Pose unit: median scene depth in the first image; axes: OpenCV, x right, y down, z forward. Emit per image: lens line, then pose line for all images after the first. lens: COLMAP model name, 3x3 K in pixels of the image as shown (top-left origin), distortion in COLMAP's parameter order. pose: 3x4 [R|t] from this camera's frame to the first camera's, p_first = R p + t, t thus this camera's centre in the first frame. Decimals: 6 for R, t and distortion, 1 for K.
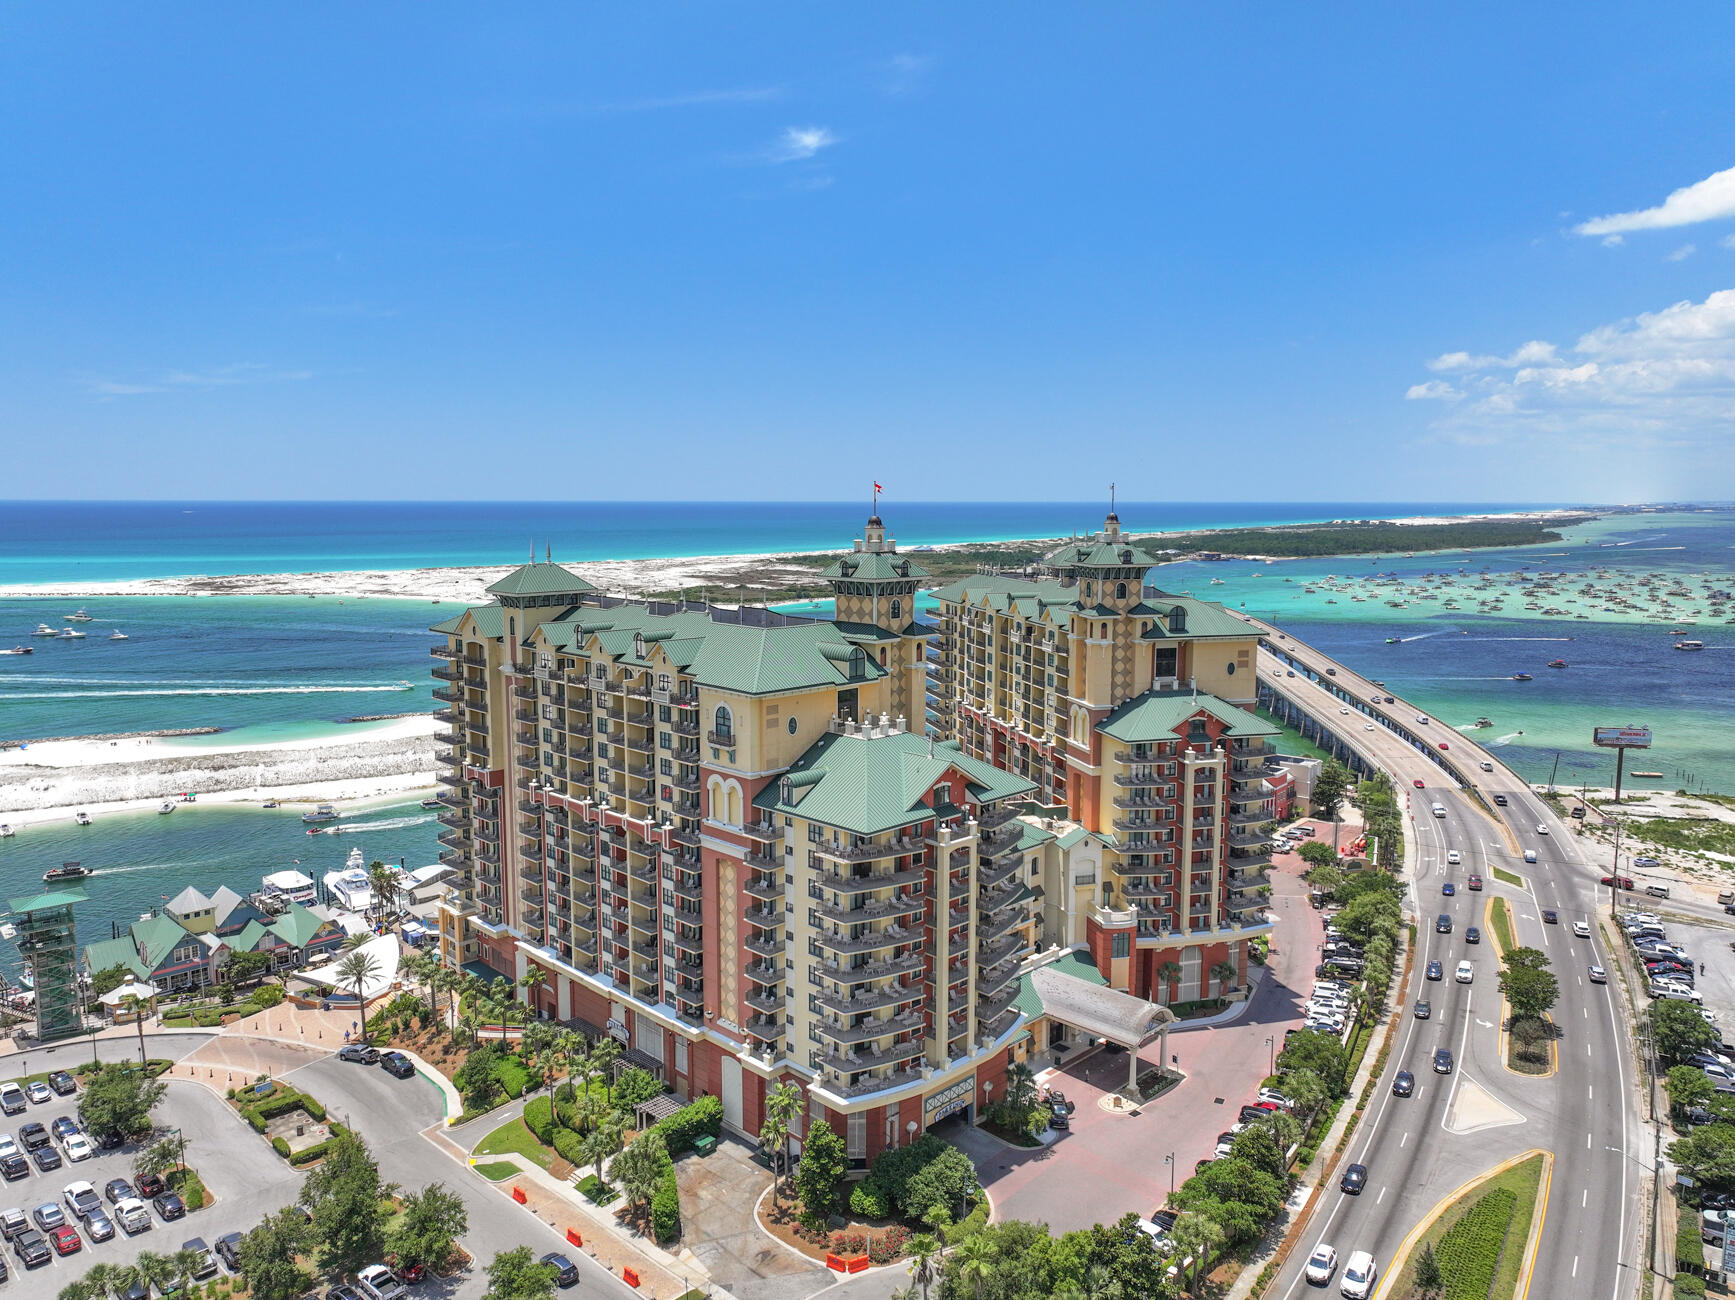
lens RADIAL K [[1218.2, 0, 867.5], [0, 1218.2, 650.0], [0, 0, 1]] dist [0.003702, 0.001571]
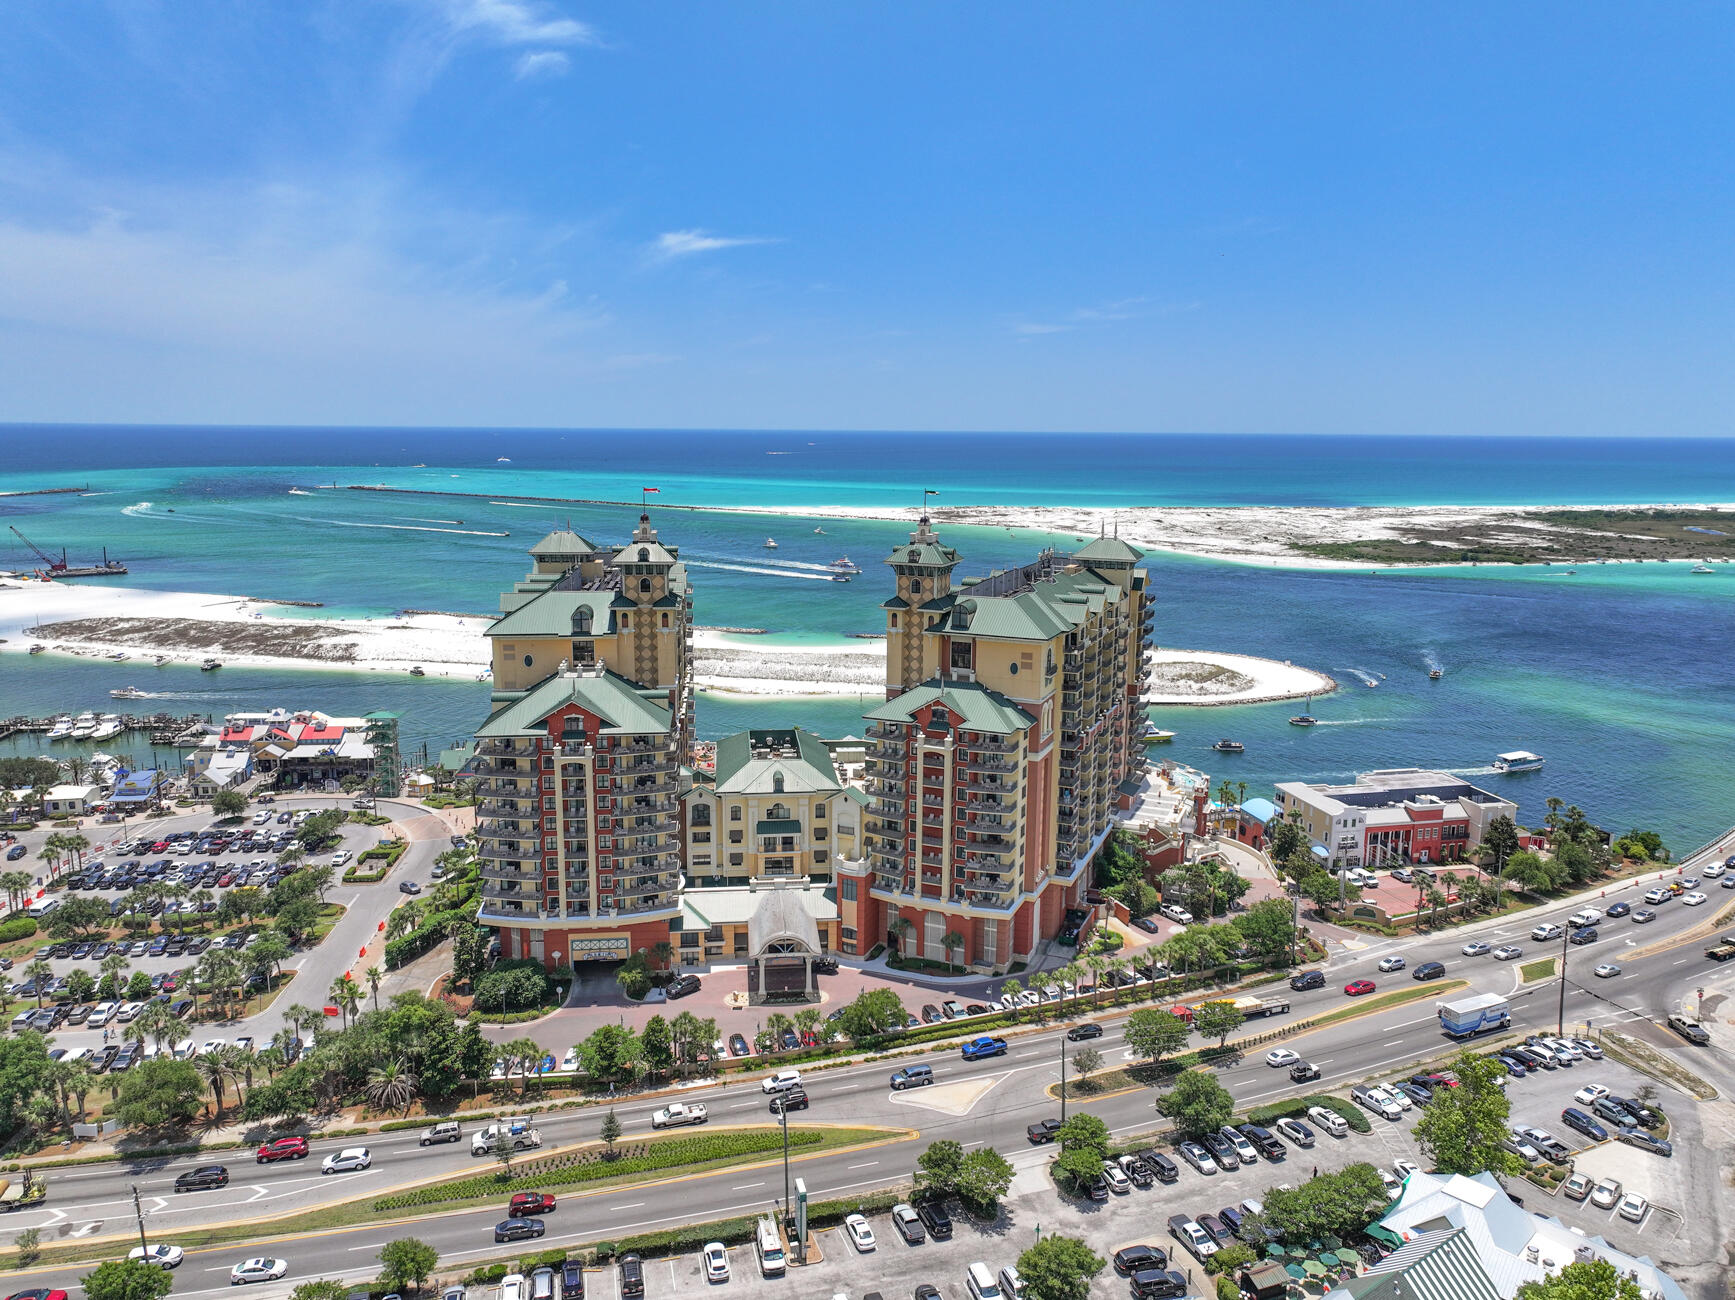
lens RADIAL K [[1218.2, 0, 867.5], [0, 1218.2, 650.0], [0, 0, 1]] dist [0.003702, 0.001571]
pose [[0.780747, 0.117676, -0.613666, 0.861603], [-0.084359, 0.992966, 0.083082, -0.079002], [0.619126, -0.013098, 0.785182, 0.094605]]
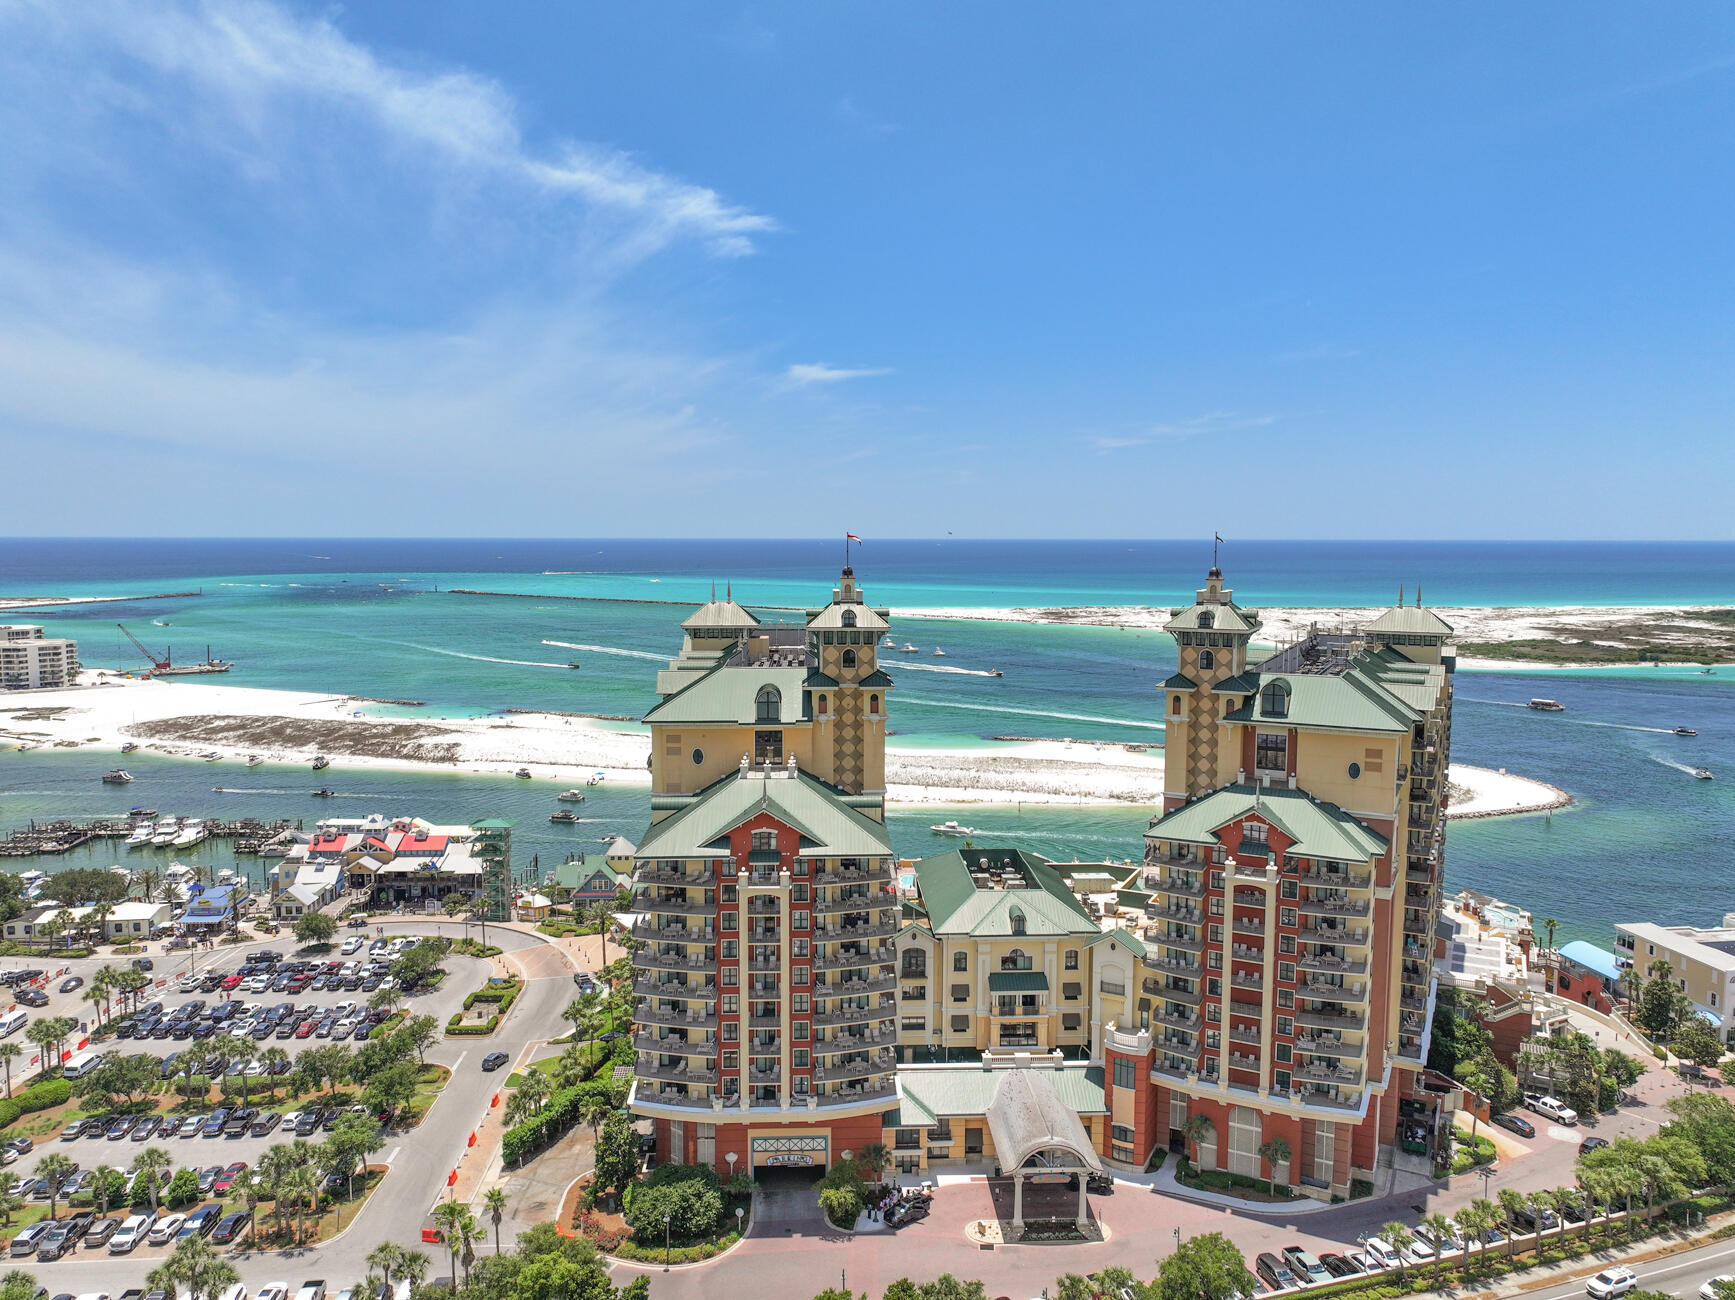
lens RADIAL K [[1218.2, 0, 867.5], [0, 1218.2, 650.0], [0, 0, 1]] dist [0.003702, 0.001571]
pose [[0.737221, 0.063200, -0.672689, 0.597945], [-0.084349, 0.996436, 0.001175, -0.036427], [0.670366, 0.055874, 0.739924, 0.219779]]
